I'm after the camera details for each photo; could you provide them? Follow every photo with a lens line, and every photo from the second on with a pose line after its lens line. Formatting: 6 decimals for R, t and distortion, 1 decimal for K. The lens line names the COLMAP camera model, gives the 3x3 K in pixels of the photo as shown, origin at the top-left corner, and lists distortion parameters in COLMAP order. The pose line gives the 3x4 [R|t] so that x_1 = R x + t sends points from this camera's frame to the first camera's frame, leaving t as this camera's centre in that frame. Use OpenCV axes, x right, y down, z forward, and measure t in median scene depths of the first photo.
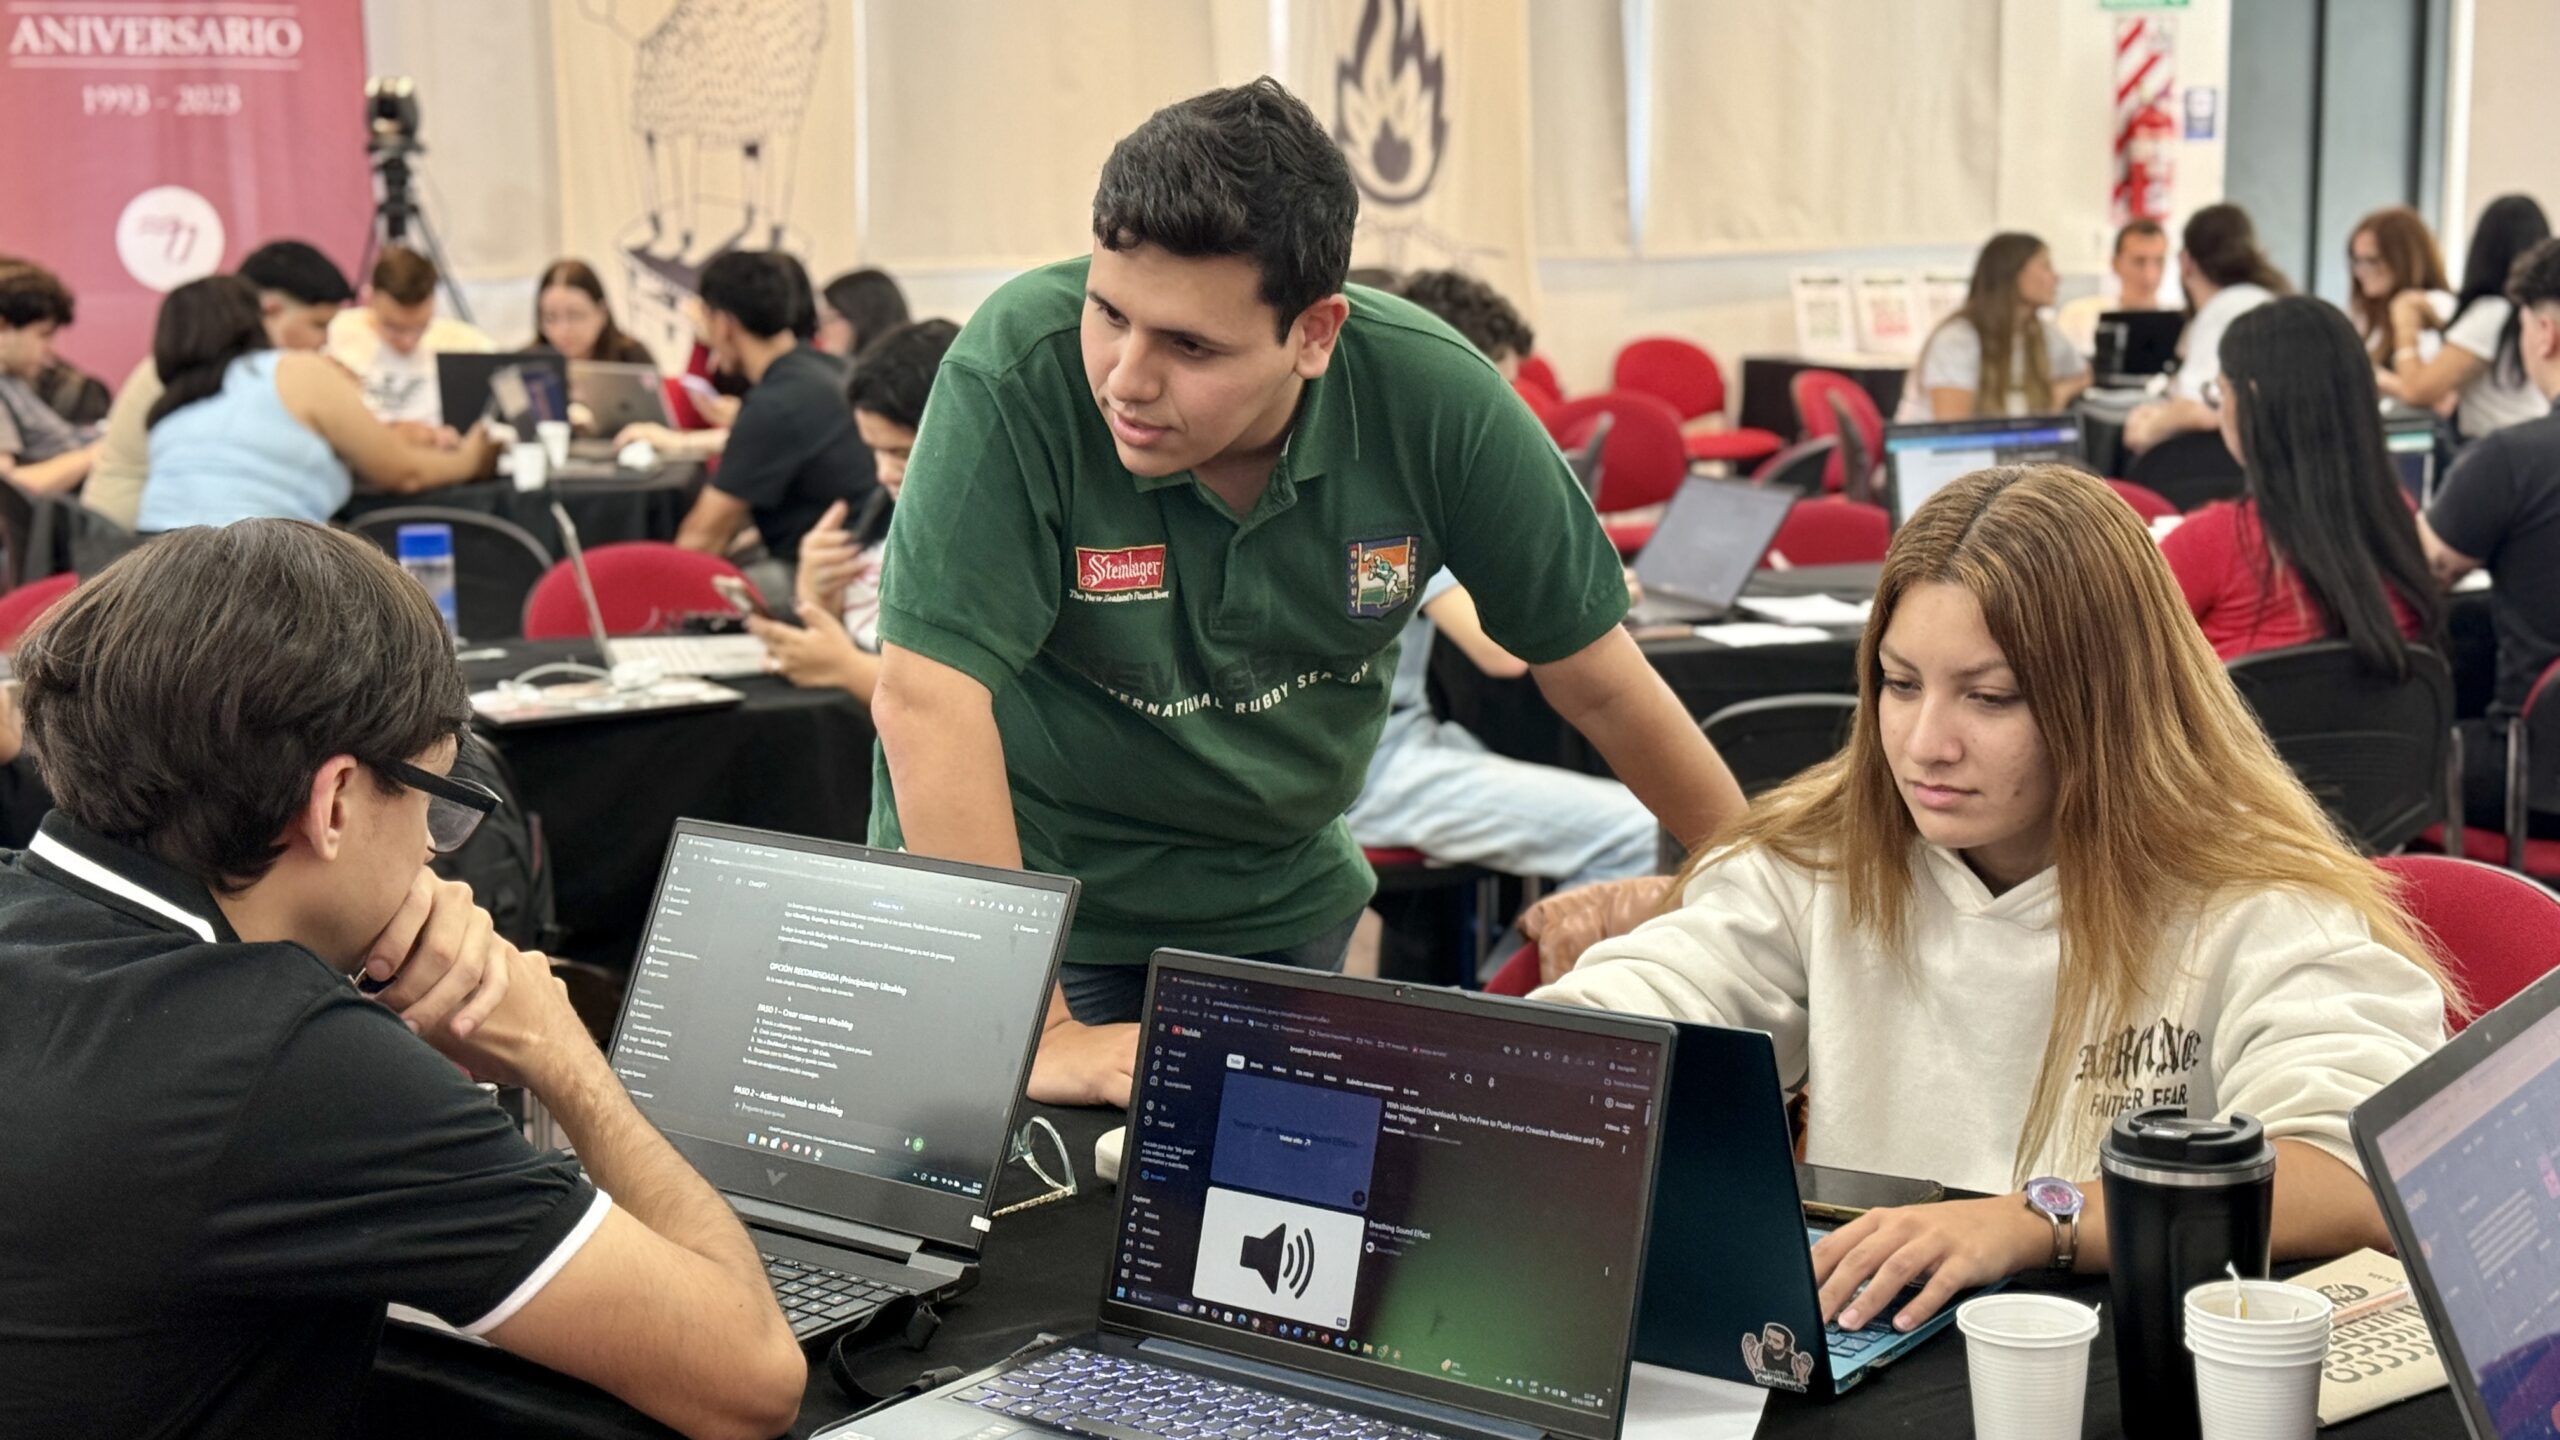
lens RADIAL K [[3955.5, 0, 1280.0], [0, 3955.5, 720.0], [0, 0, 1]] dist [0.135549, -0.192530]
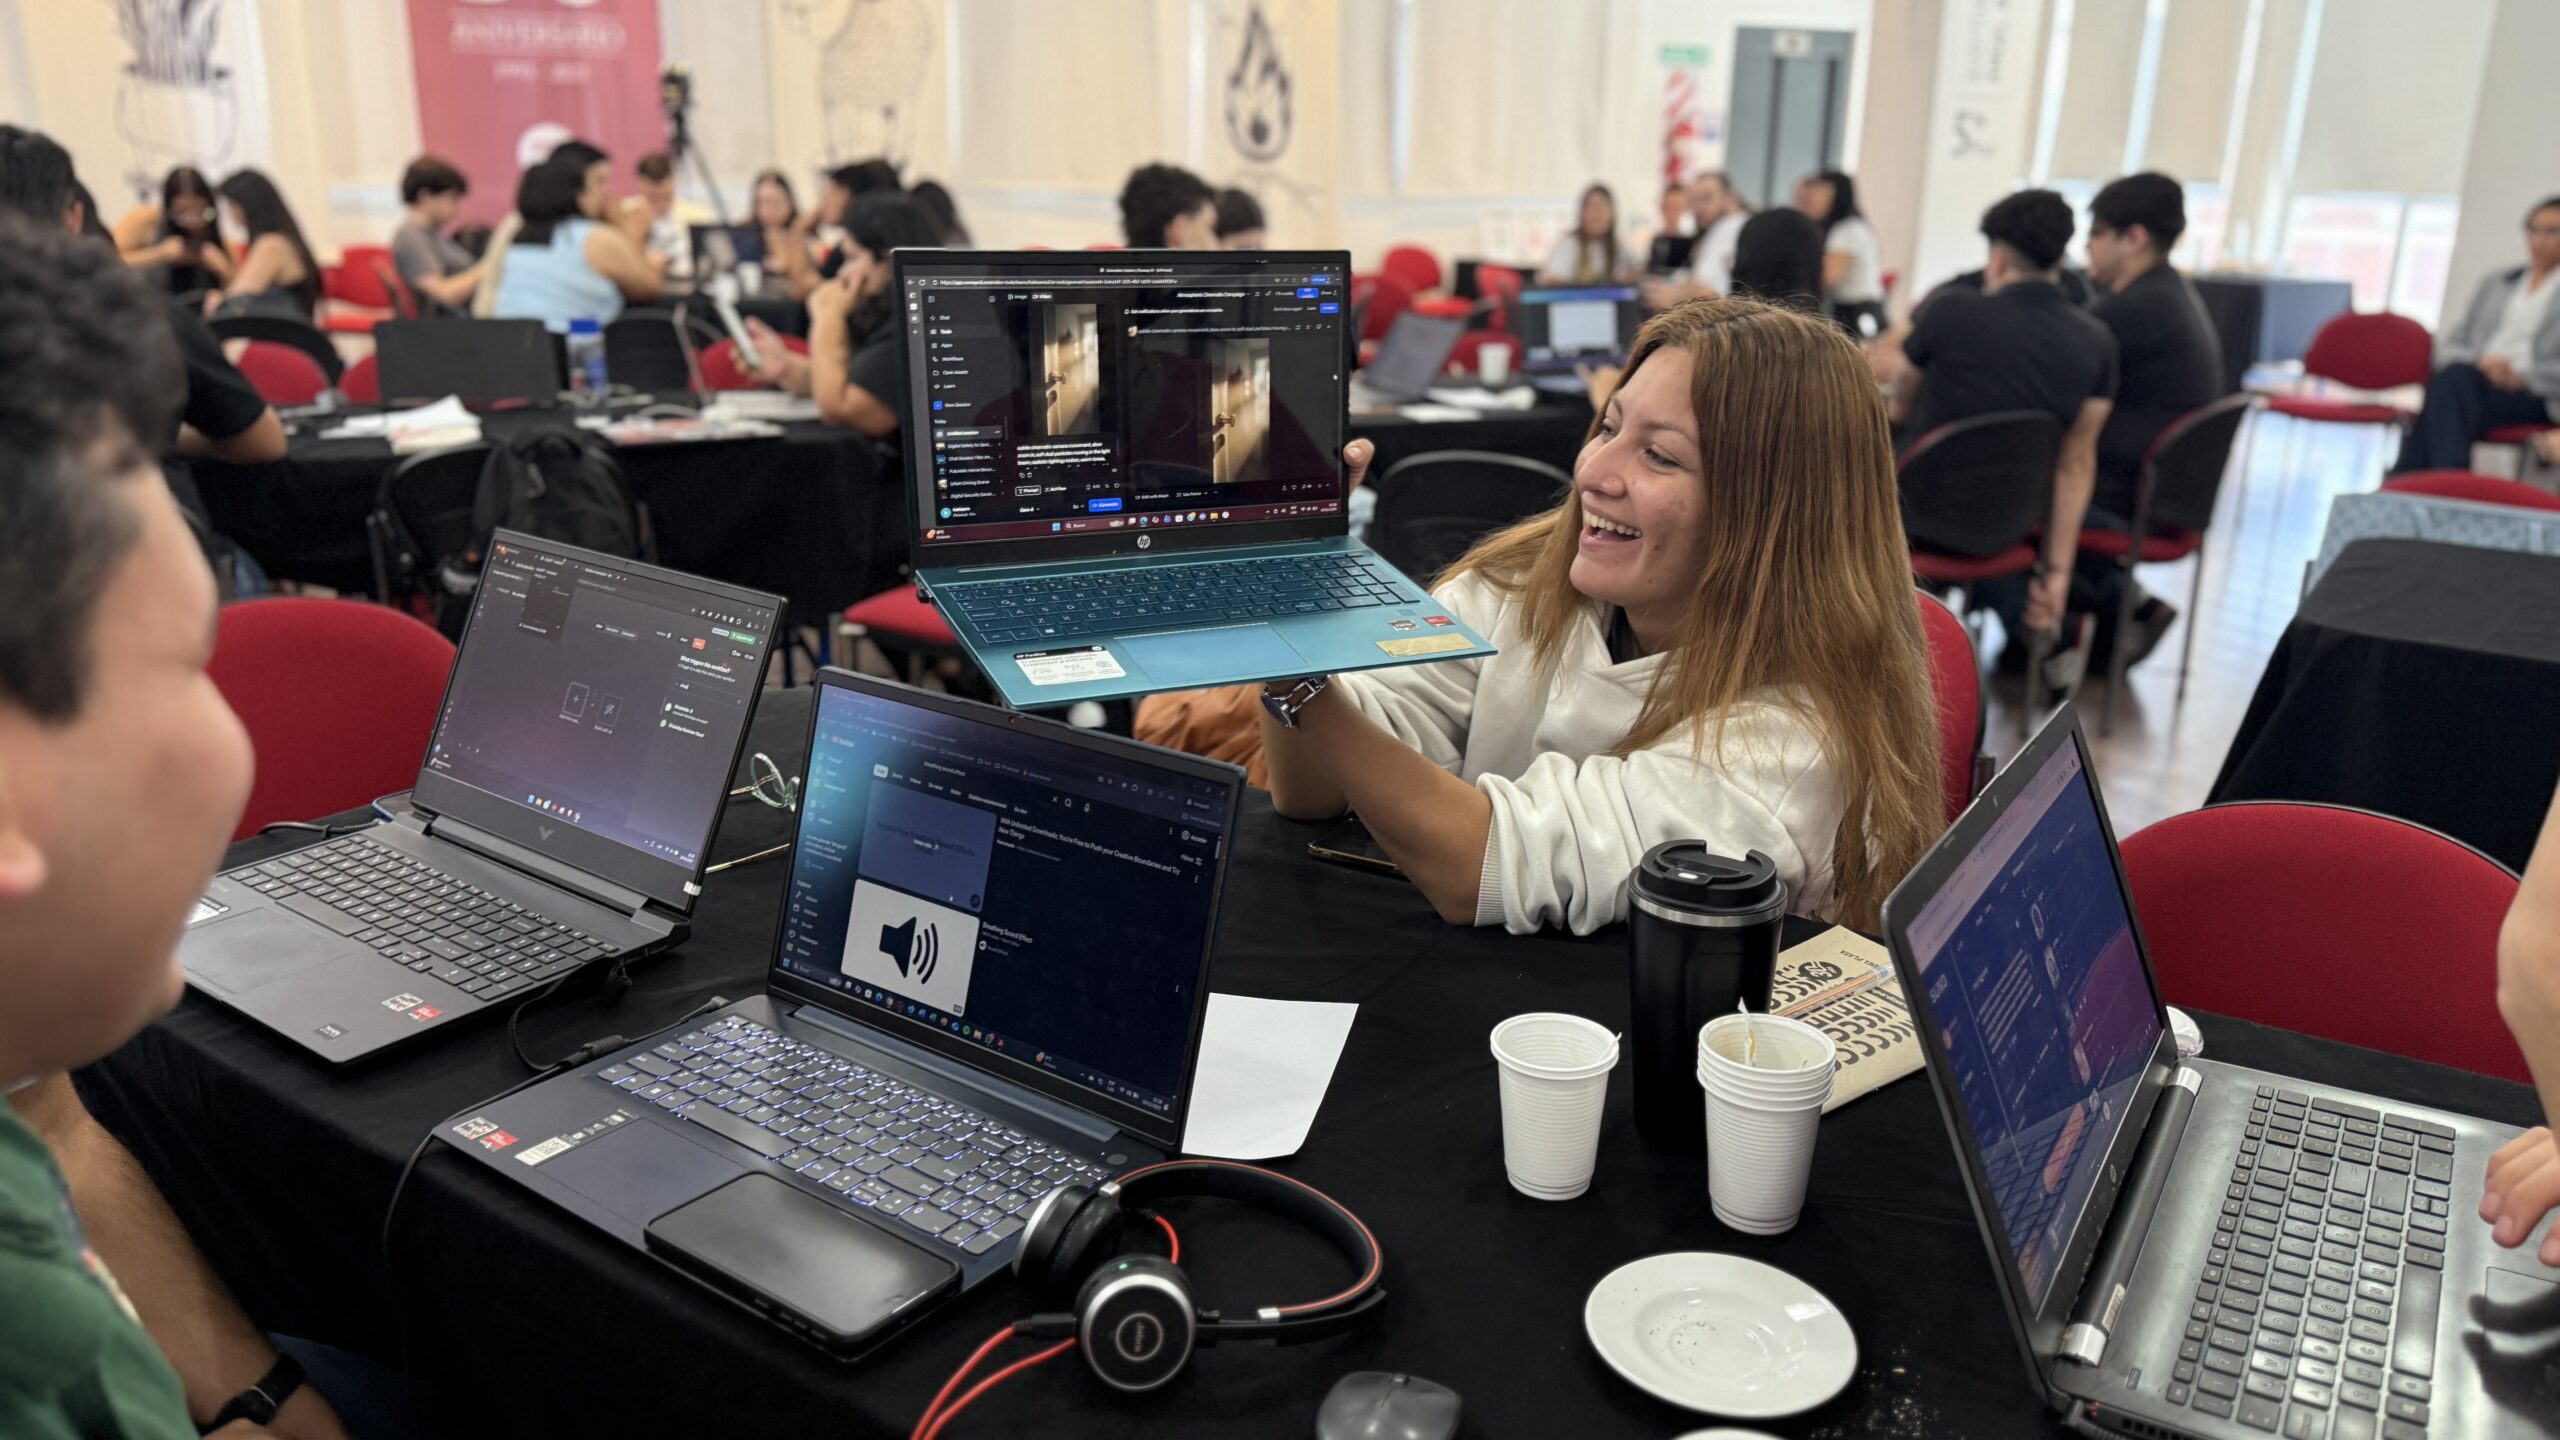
lens RADIAL K [[1872.1, 0, 1325.8], [0, 1872.1, 721.4], [0, 0, 1]] dist [0.183123, -0.466975]
pose [[0.998770, 0.021320, 0.044759, 0.092420], [-0.027416, 0.989723, 0.140344, -0.007305], [-0.041307, -0.141398, 0.989091, 0.465655]]
